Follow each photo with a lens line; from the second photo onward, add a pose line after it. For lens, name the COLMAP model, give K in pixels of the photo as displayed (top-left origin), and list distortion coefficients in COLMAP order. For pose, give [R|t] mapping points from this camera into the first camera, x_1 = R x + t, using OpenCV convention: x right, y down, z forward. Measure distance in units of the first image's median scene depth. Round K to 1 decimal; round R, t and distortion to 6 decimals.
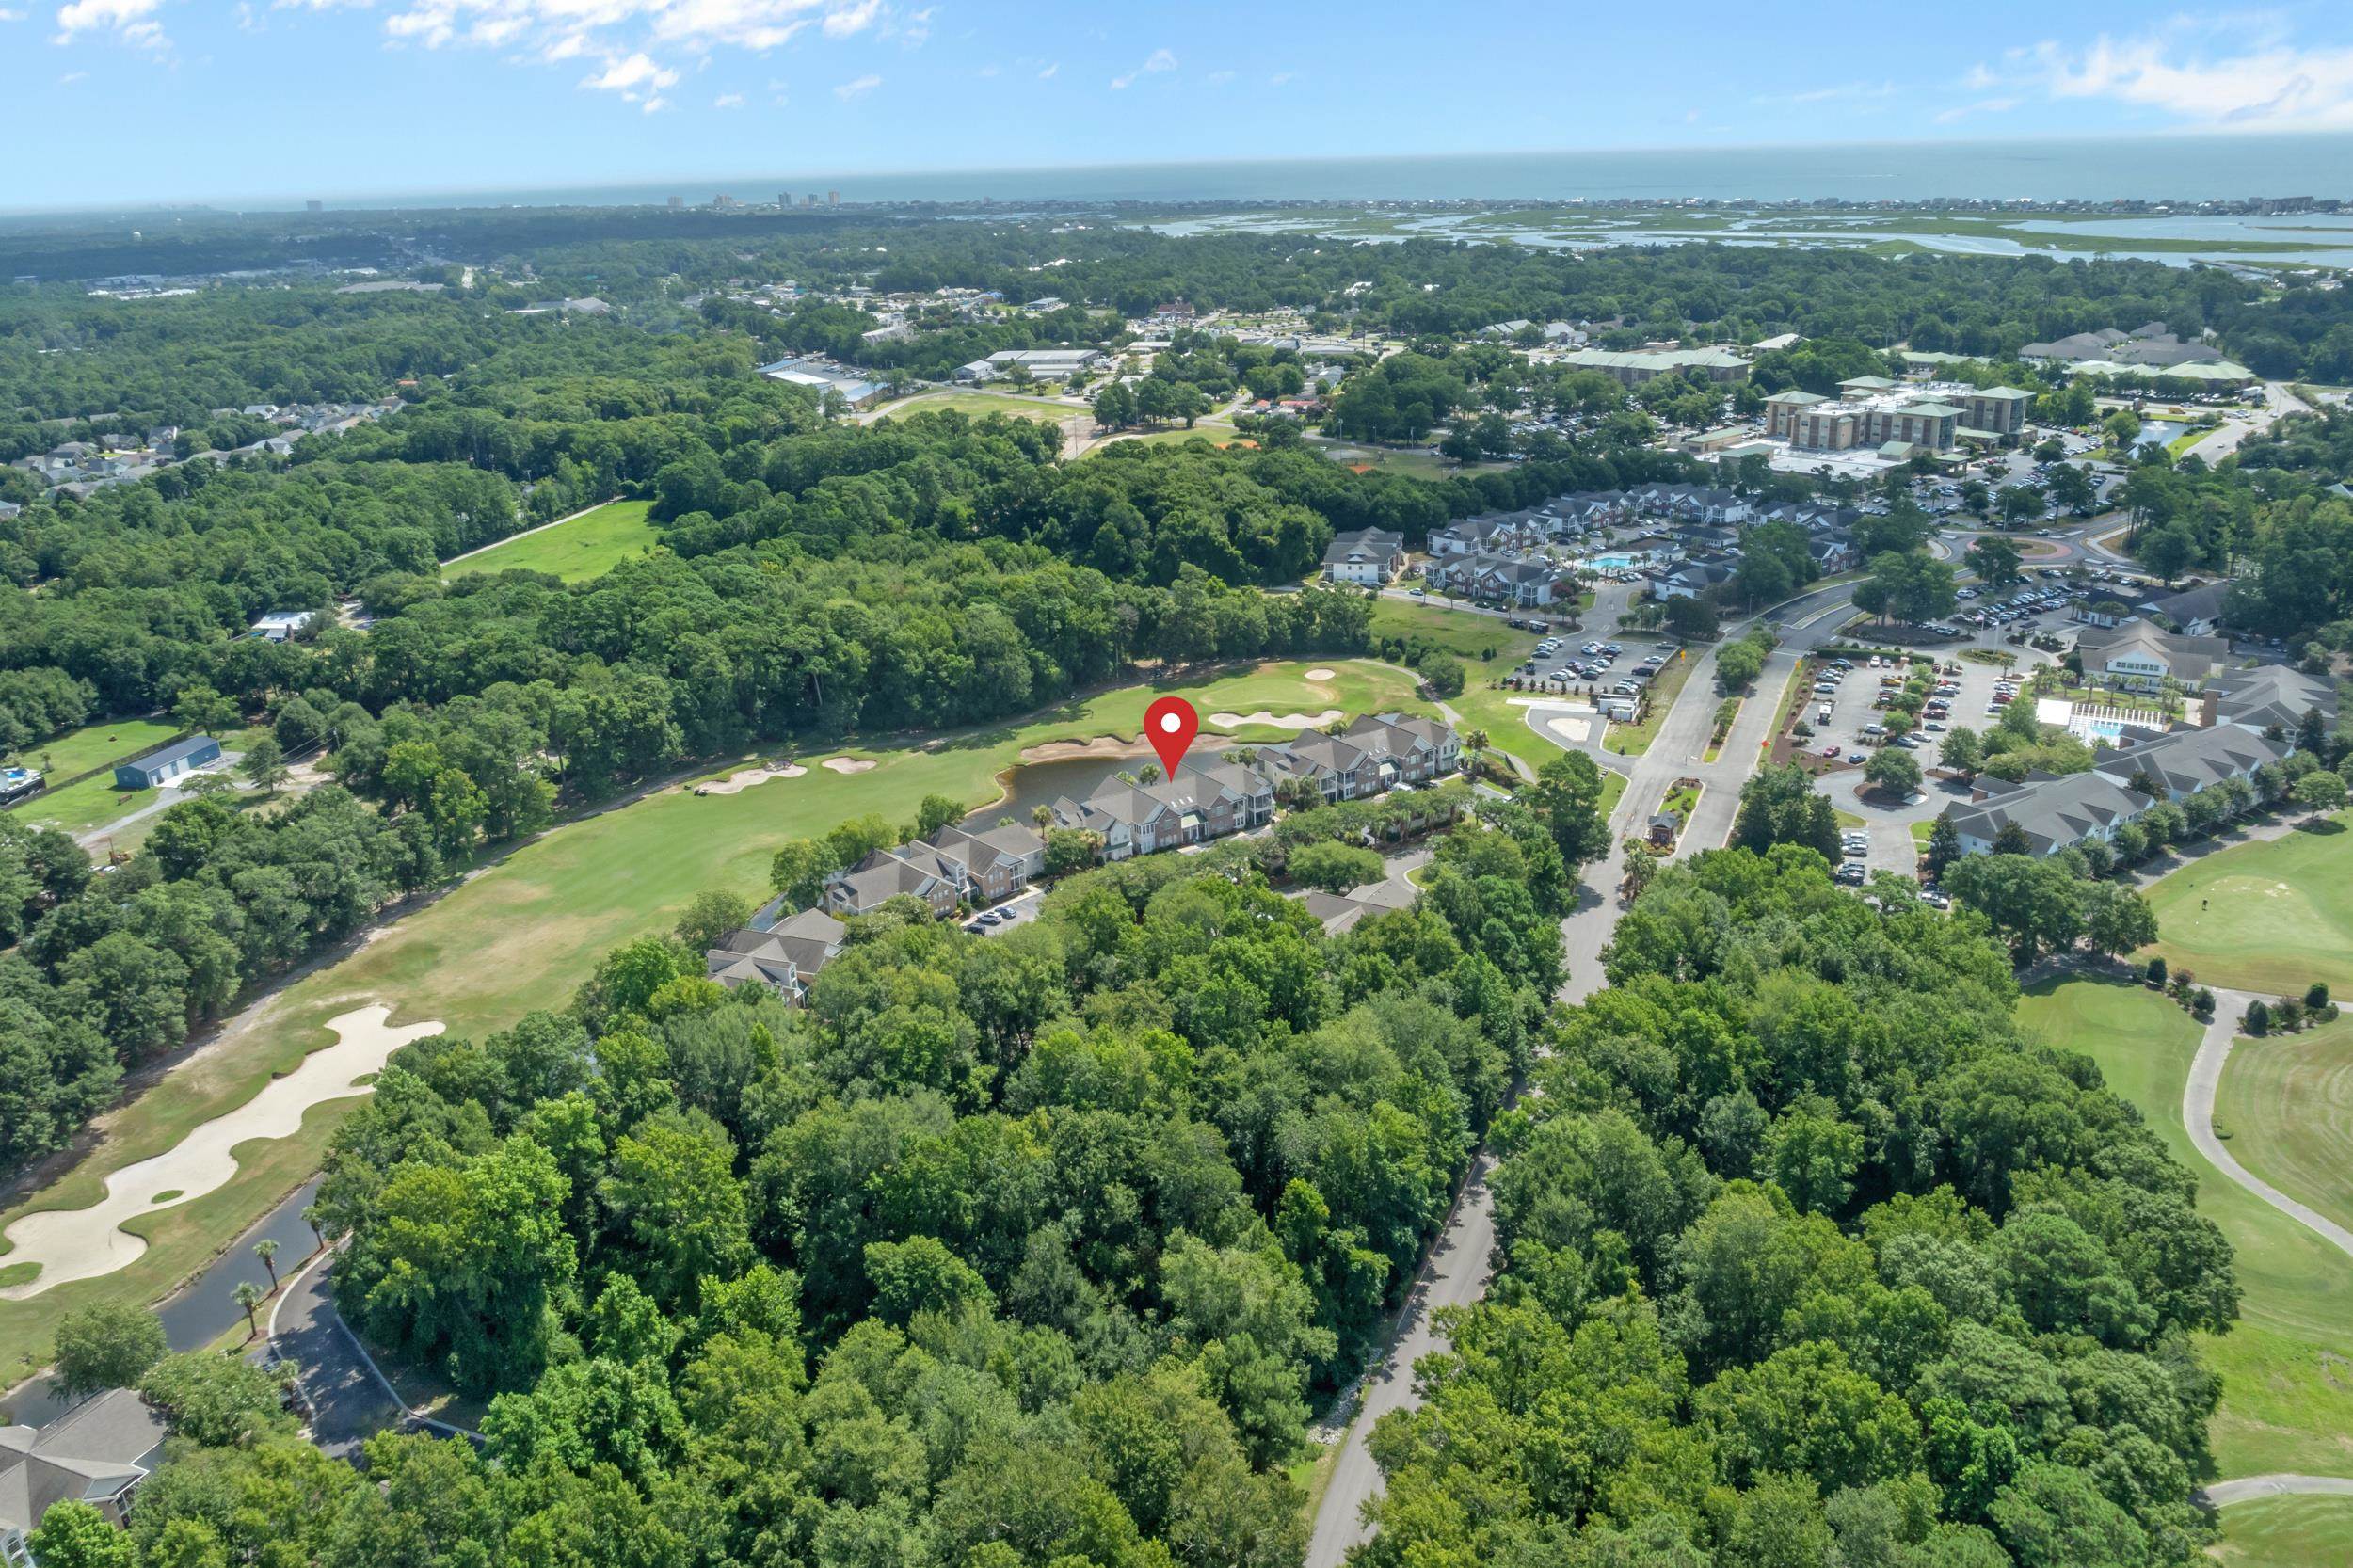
lens RADIAL K [[1622.8, 0, 1176.5], [0, 1622.8, 784.0], [0, 0, 1]] dist [-0.017880, -0.001739]
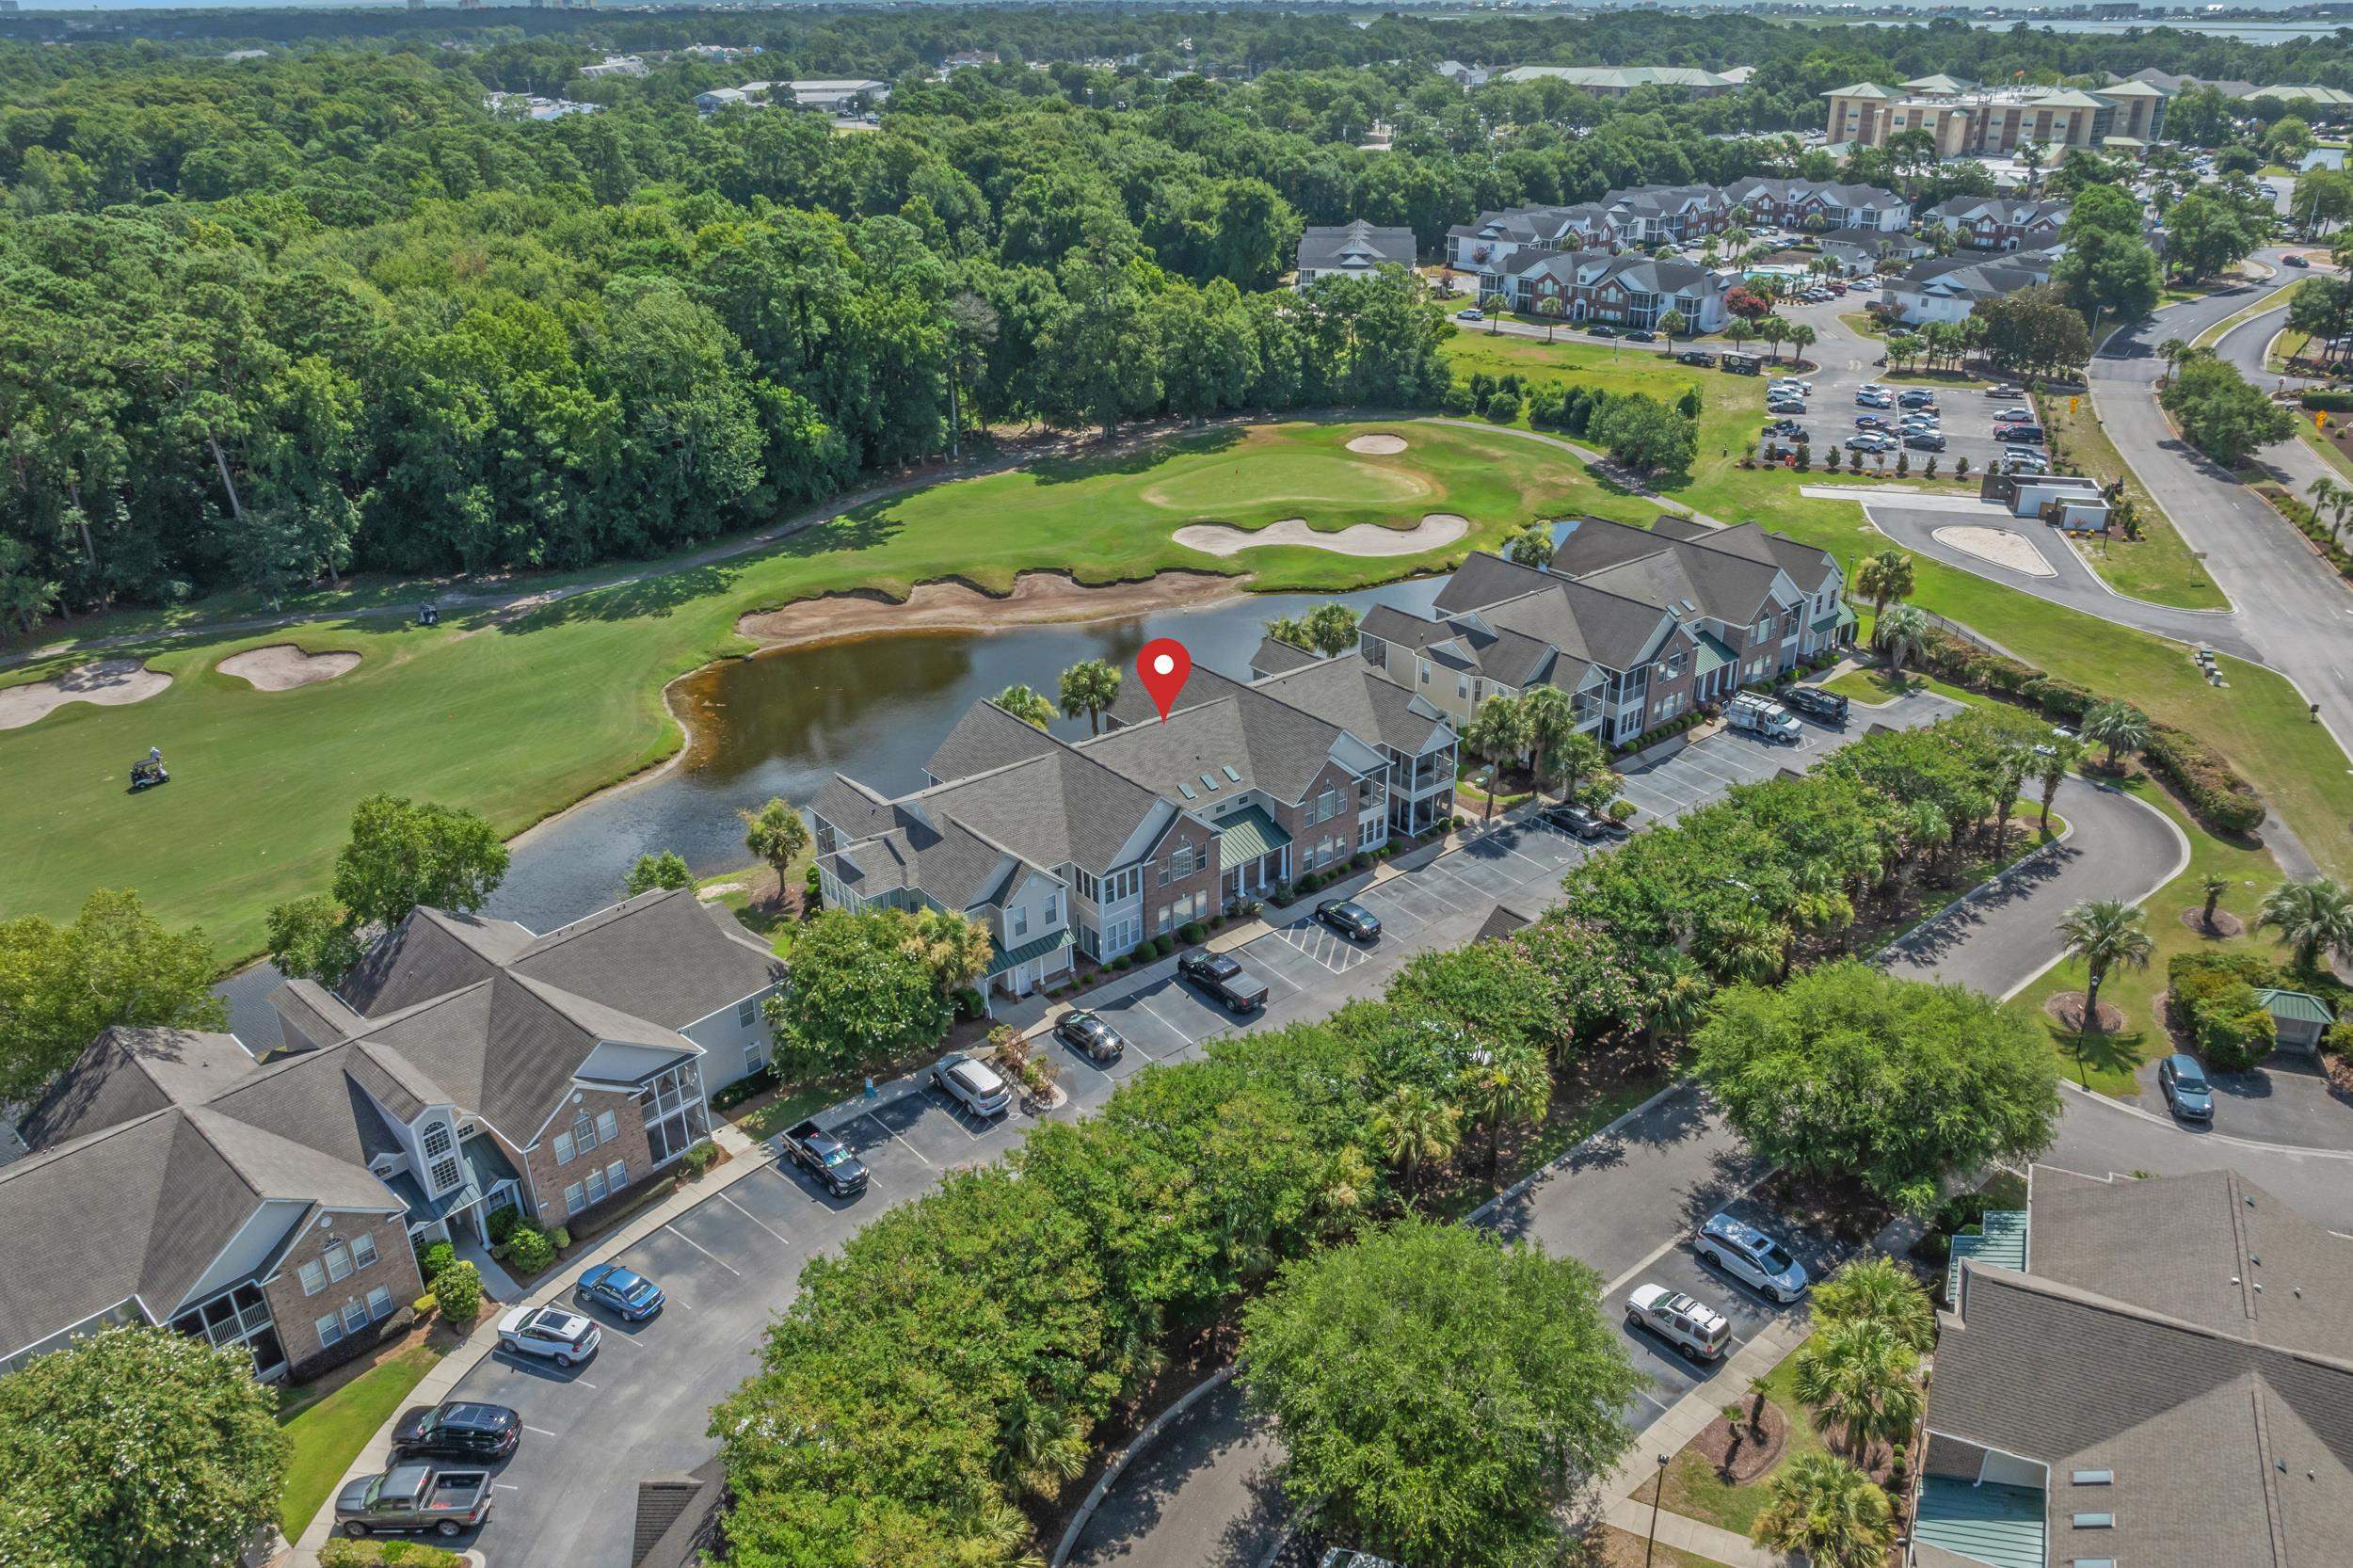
lens RADIAL K [[1622.8, 0, 1176.5], [0, 1622.8, 784.0], [0, 0, 1]] dist [-0.017880, -0.001739]
pose [[0.992487, -0.030067, 0.118600, -0.034681], [0.018008, 0.994675, 0.101474, -0.018233], [-0.121019, -0.098575, 0.987743, 0.562084]]
